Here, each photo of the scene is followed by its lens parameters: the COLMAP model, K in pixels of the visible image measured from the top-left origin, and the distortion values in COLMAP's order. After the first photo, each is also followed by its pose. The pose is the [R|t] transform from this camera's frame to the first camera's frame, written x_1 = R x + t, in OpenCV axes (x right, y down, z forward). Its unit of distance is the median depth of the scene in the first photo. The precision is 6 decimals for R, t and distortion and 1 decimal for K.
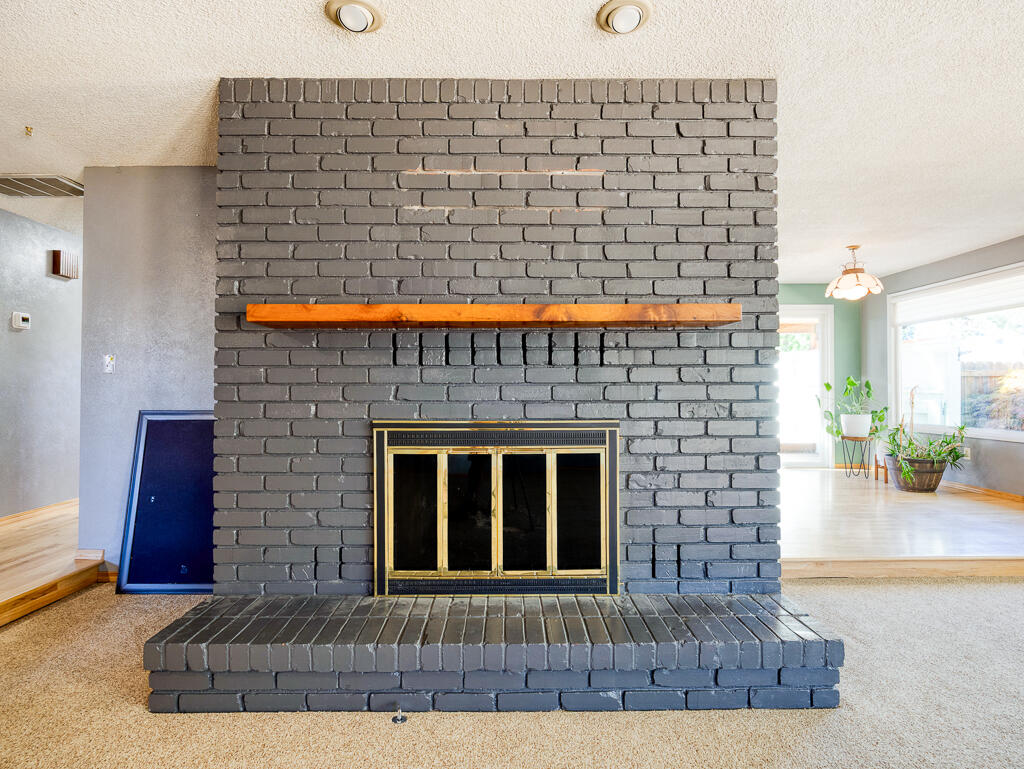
lens RADIAL K [[546.2, 0, 507.0], [0, 546.2, 382.6], [0, 0, 1]] dist [-0.014168, 0.001644]
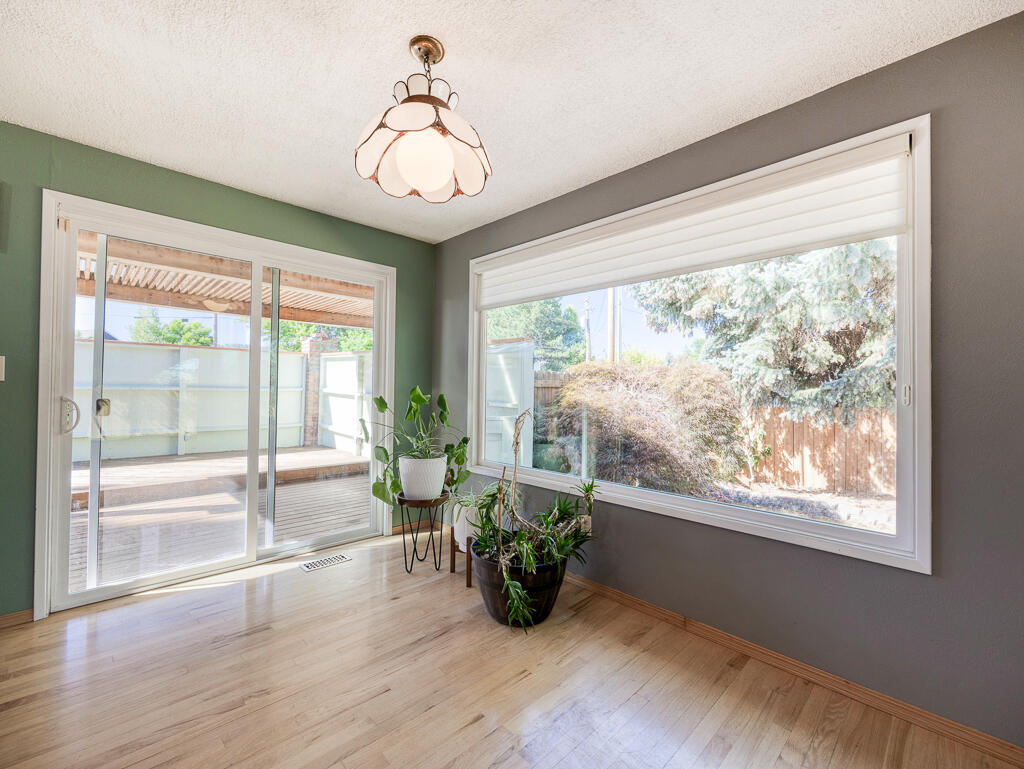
lens RADIAL K [[444.2, 0, 501.6], [0, 444.2, 383.0], [0, 0, 1]] dist [-0.002648, 0.000591]
pose [[0.733889, 0.017490, 0.679045, 0.404444], [-0.020522, 0.999783, -0.003571, -0.017216], [-0.678960, -0.011315, 0.734088, 0.633798]]
